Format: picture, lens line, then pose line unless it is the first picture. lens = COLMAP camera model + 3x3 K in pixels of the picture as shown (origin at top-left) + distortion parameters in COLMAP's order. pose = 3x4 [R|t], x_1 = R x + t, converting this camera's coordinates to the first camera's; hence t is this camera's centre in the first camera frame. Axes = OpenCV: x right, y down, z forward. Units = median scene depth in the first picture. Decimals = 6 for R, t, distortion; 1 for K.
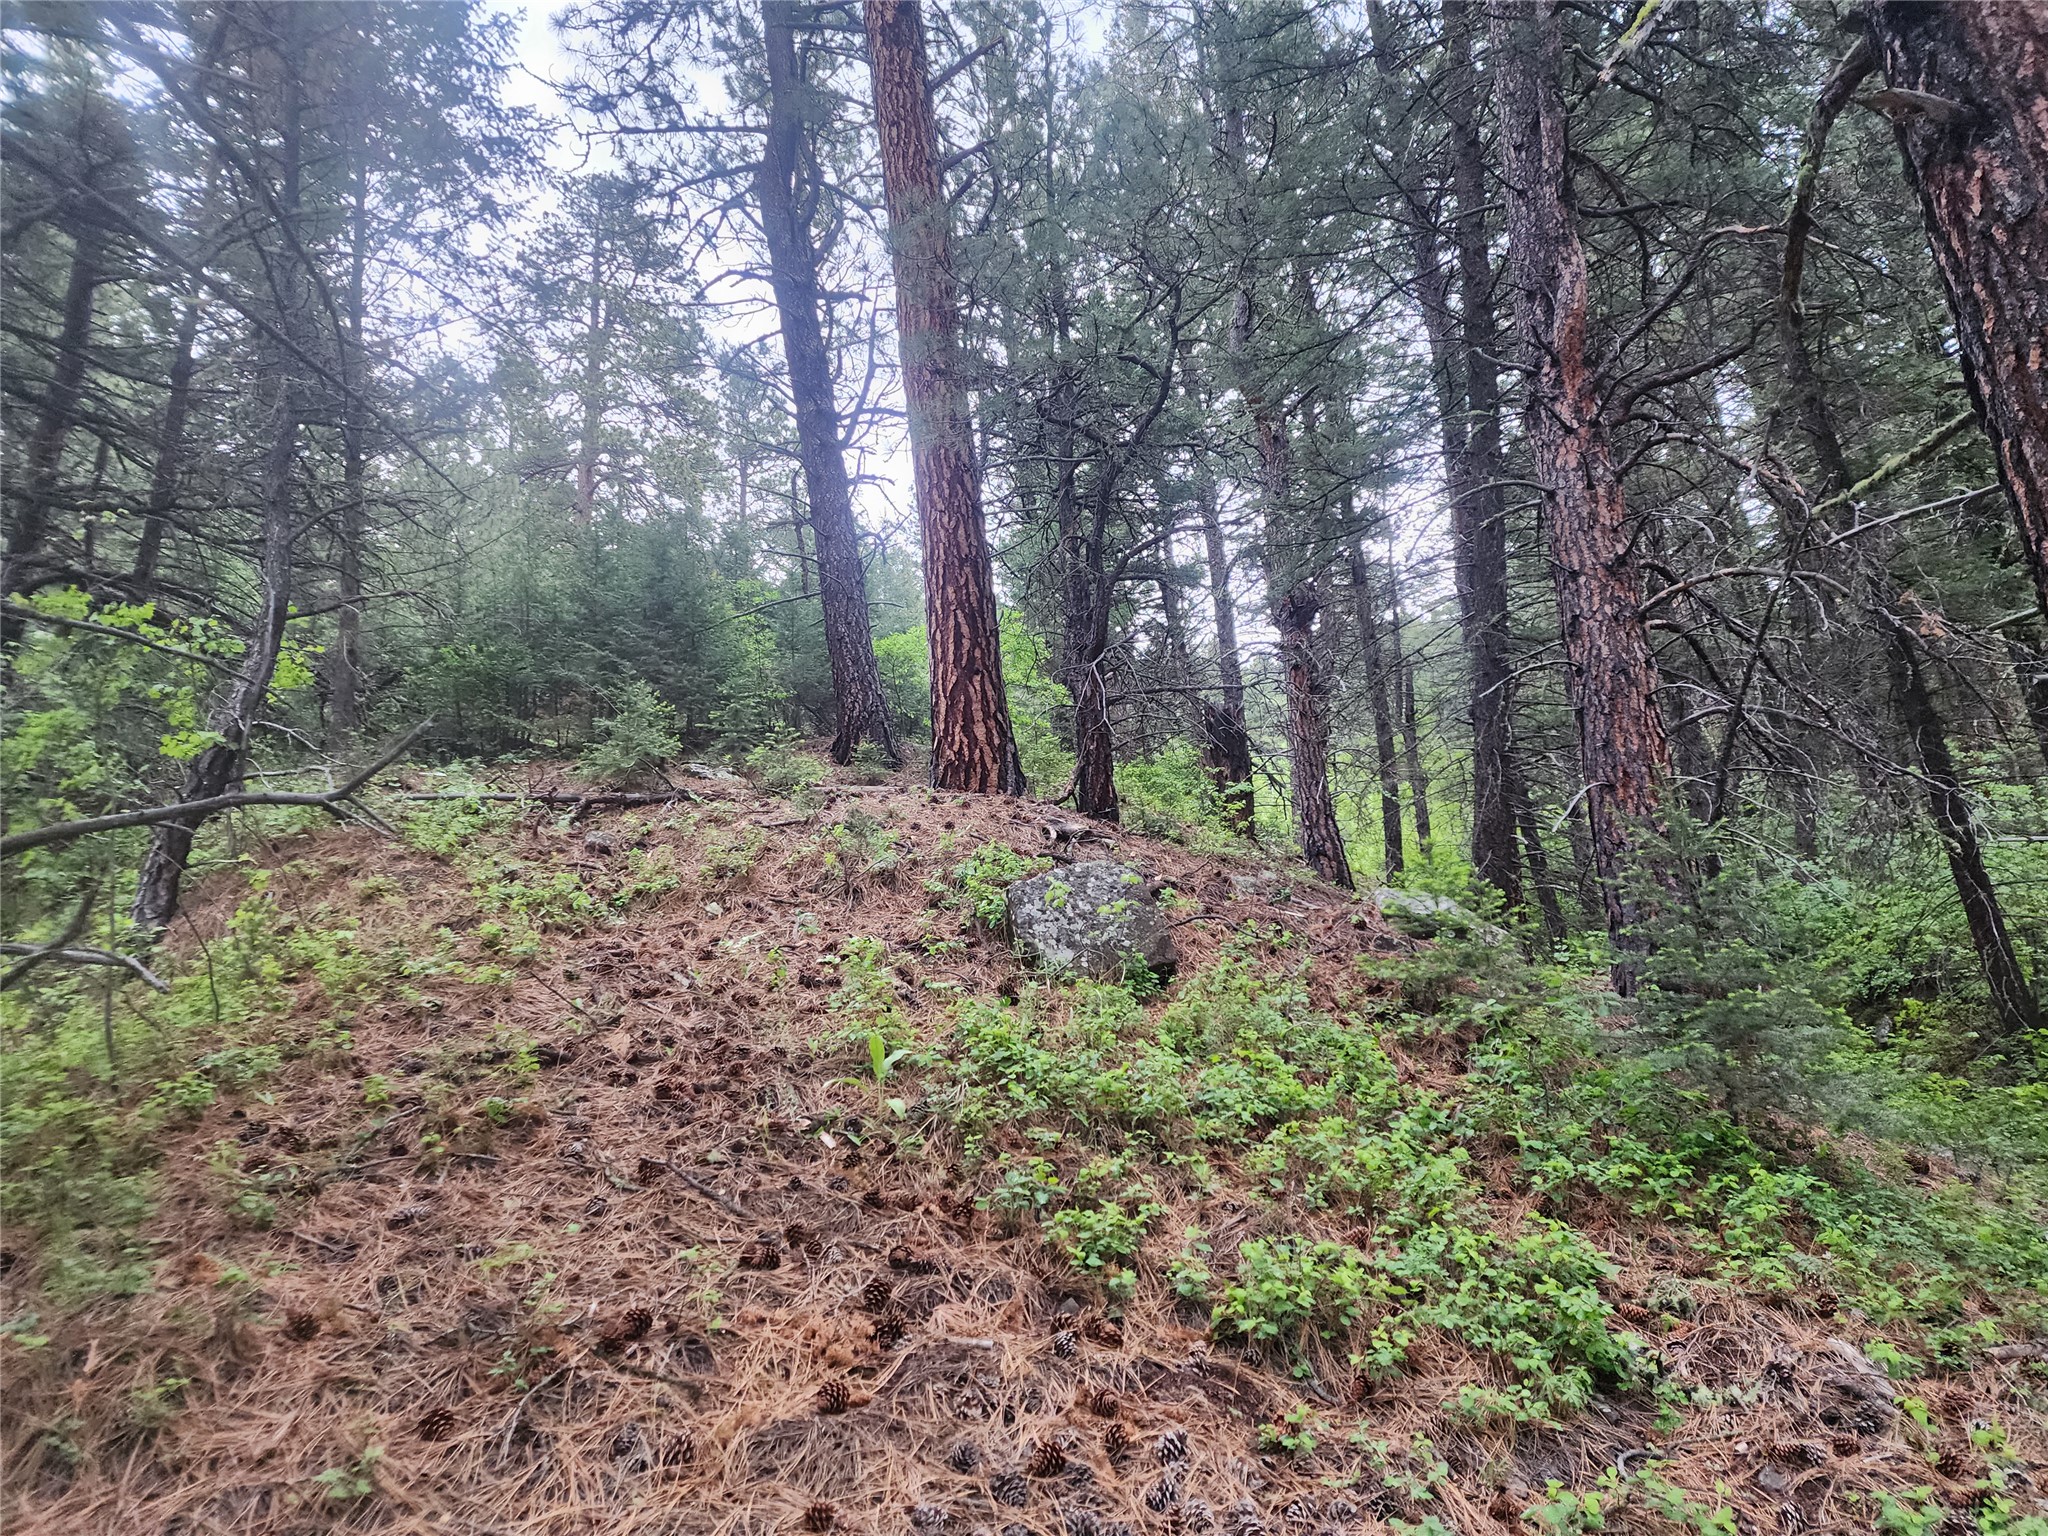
lens RADIAL K [[1342.6, 0, 1014.2], [0, 1342.6, 755.9], [0, 0, 1]] dist [0.066528, -0.057648]
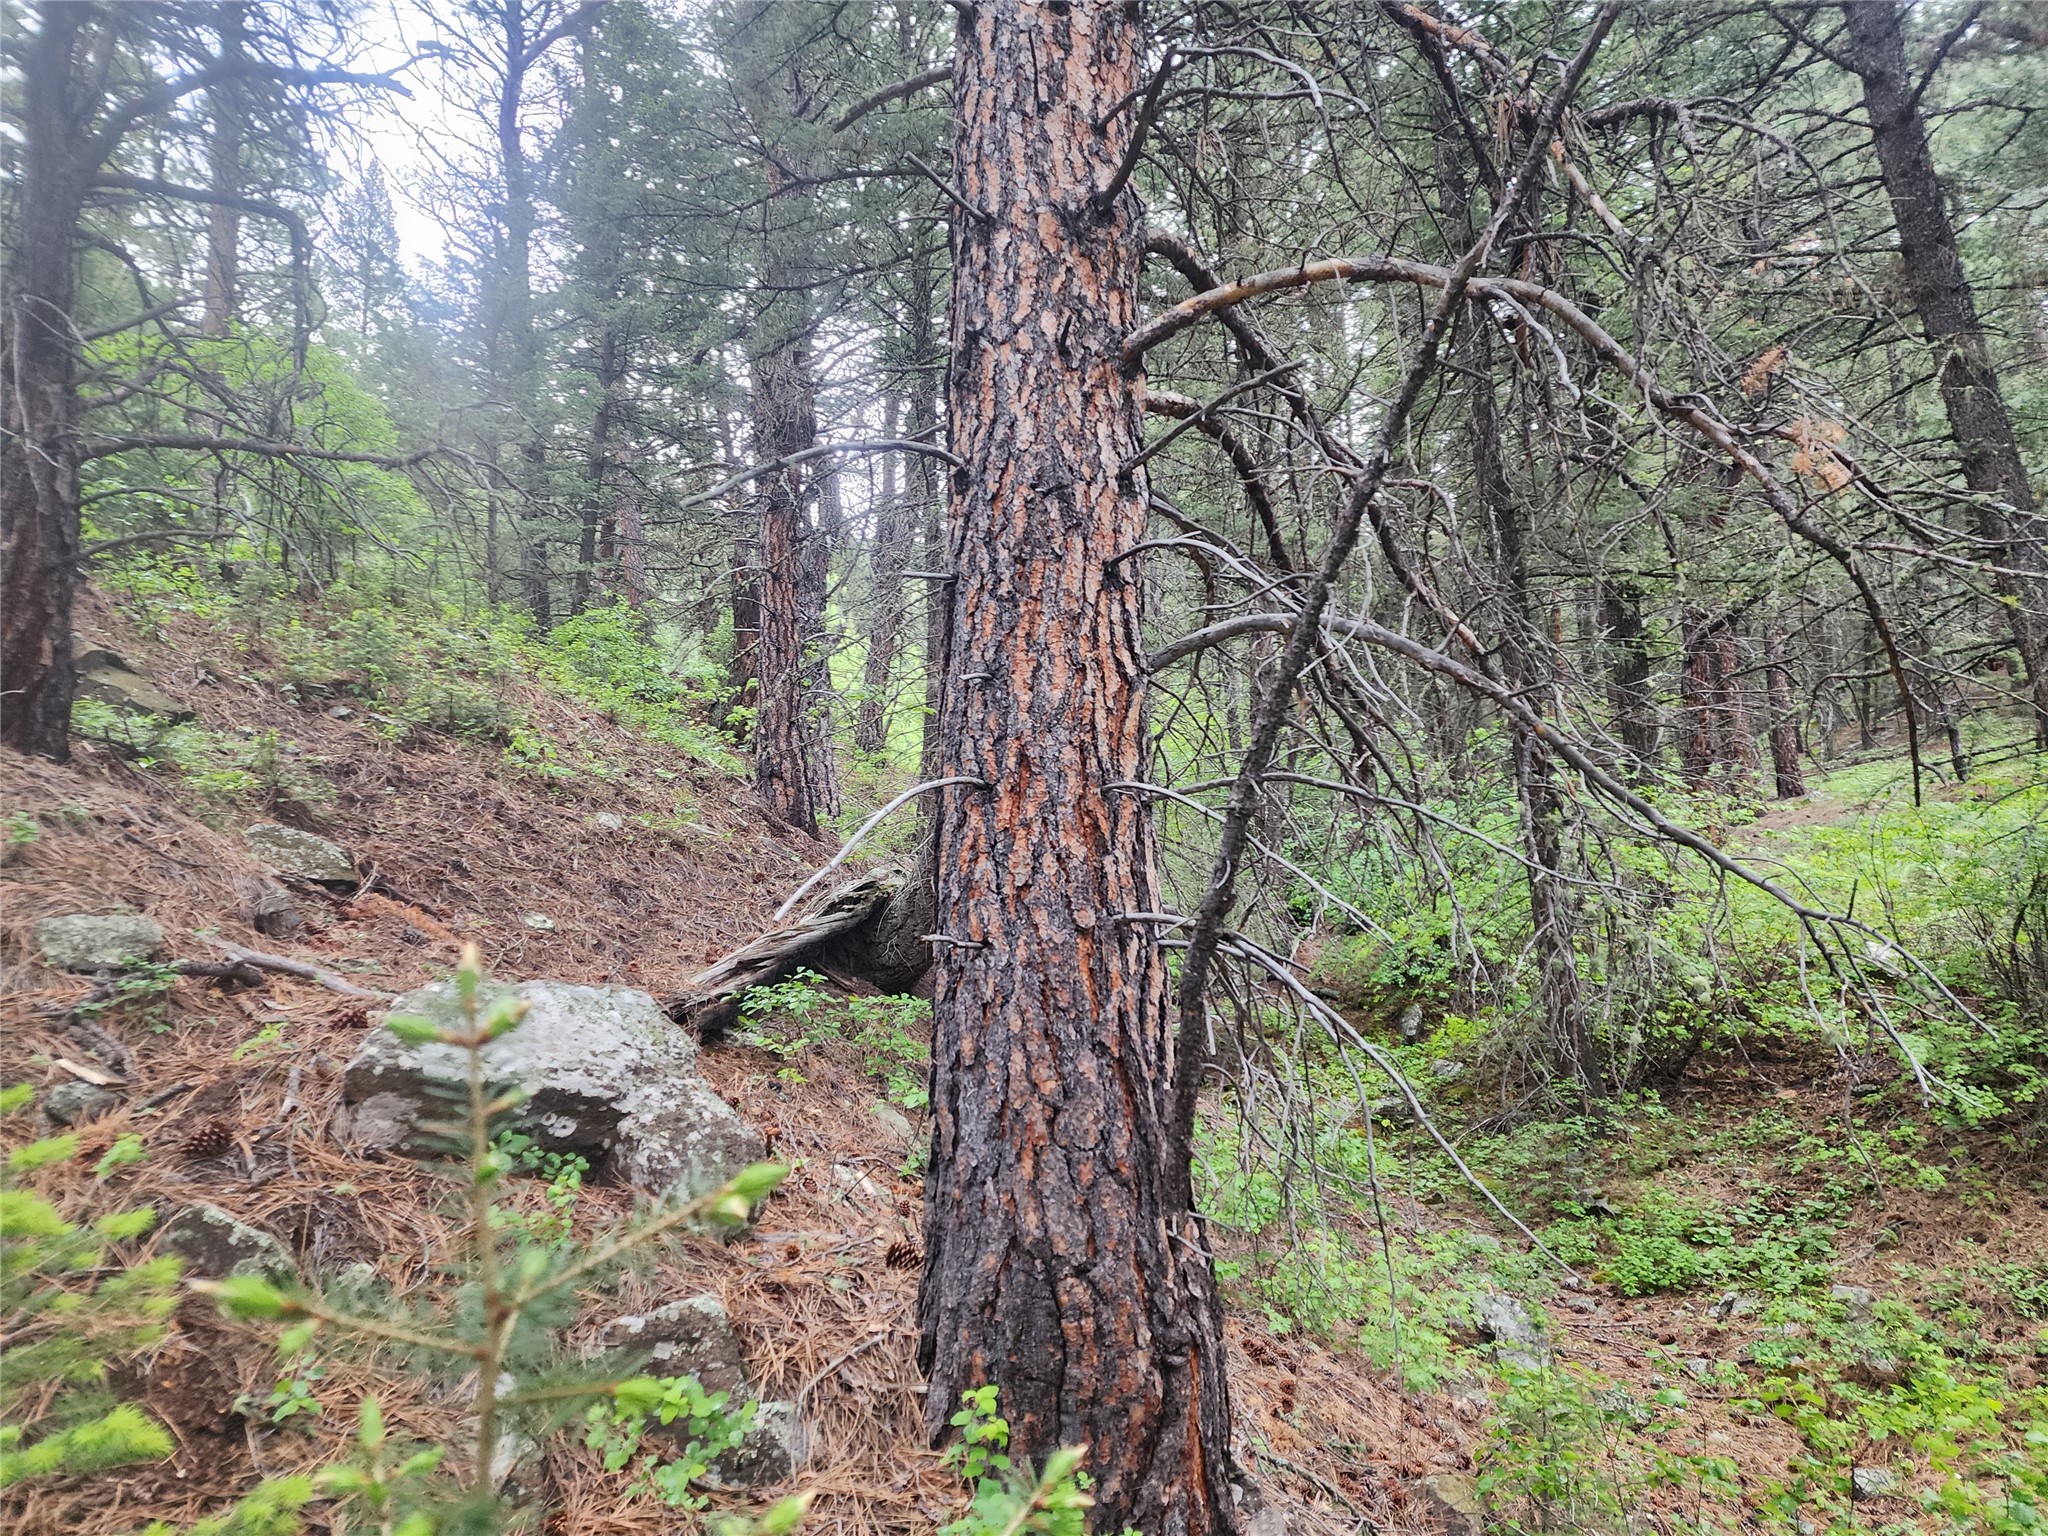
lens RADIAL K [[1342.6, 0, 1014.2], [0, 1342.6, 755.9], [0, 0, 1]] dist [0.066528, -0.057648]
pose [[0.959917, 0.095886, 0.263374, 0.340164], [-0.120677, 0.989496, 0.079589, -0.017090], [-0.252976, -0.108182, 0.961405, 0.625428]]
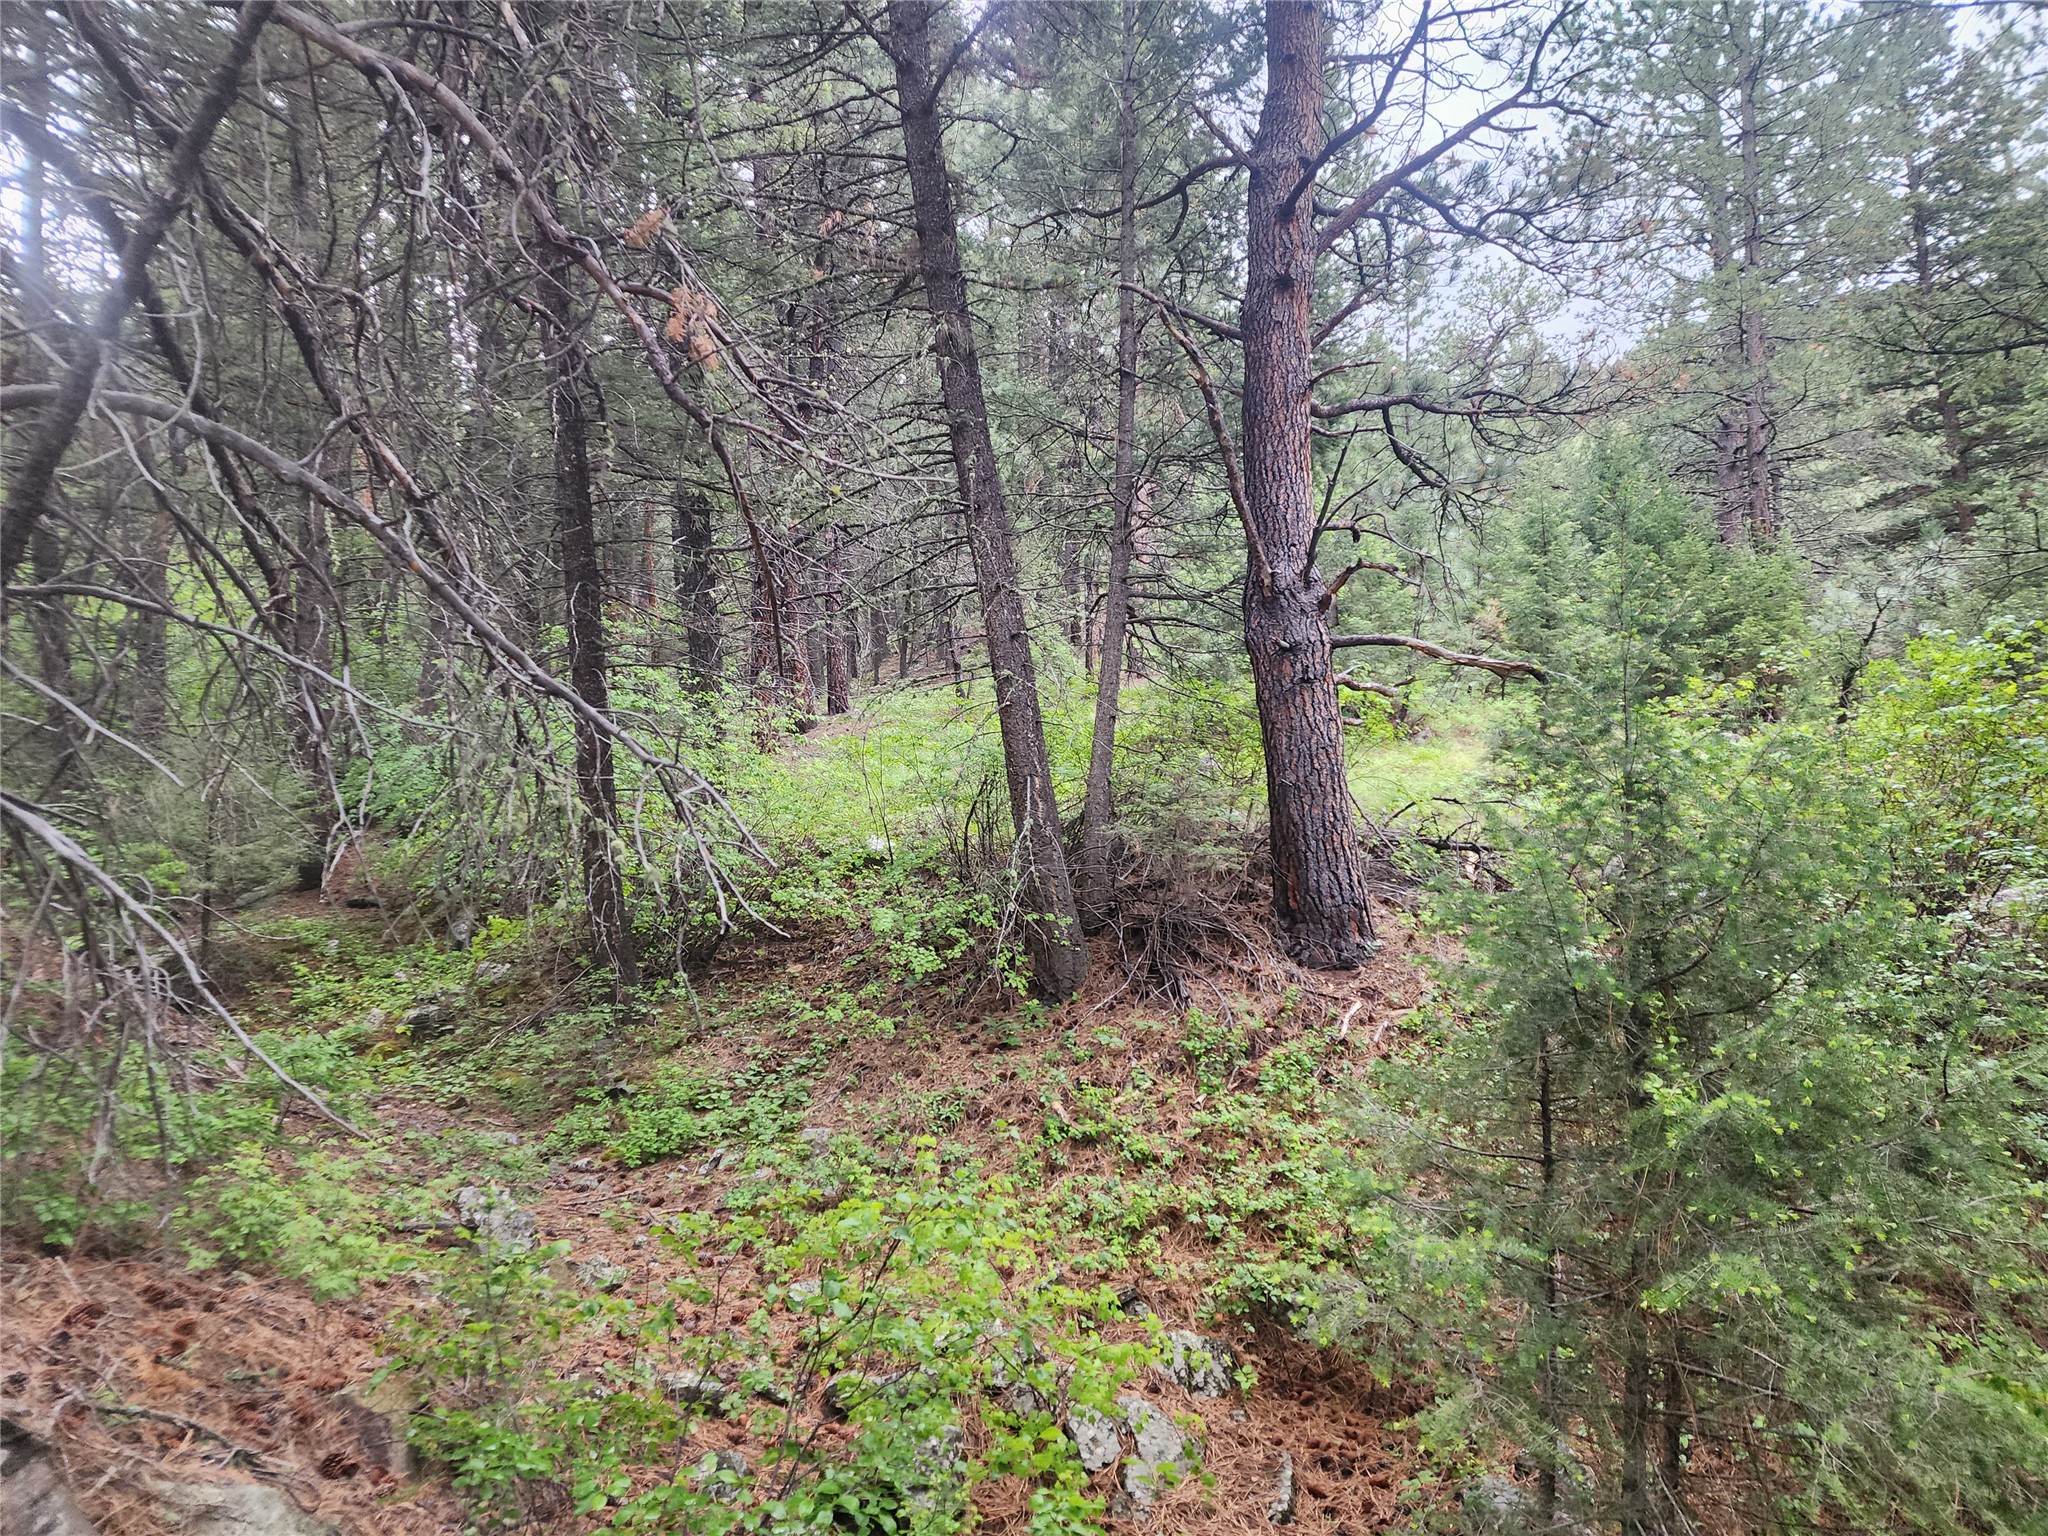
lens RADIAL K [[1355.4, 0, 1021.8], [0, 1355.4, 742.1], [0, 0, 1]] dist [0.069870, -0.074346]
pose [[0.613114, 0.110980, 0.782160, 0.400085], [-0.209836, 0.977396, 0.025803, -0.009796], [-0.761616, -0.179945, 0.622543, 0.605703]]
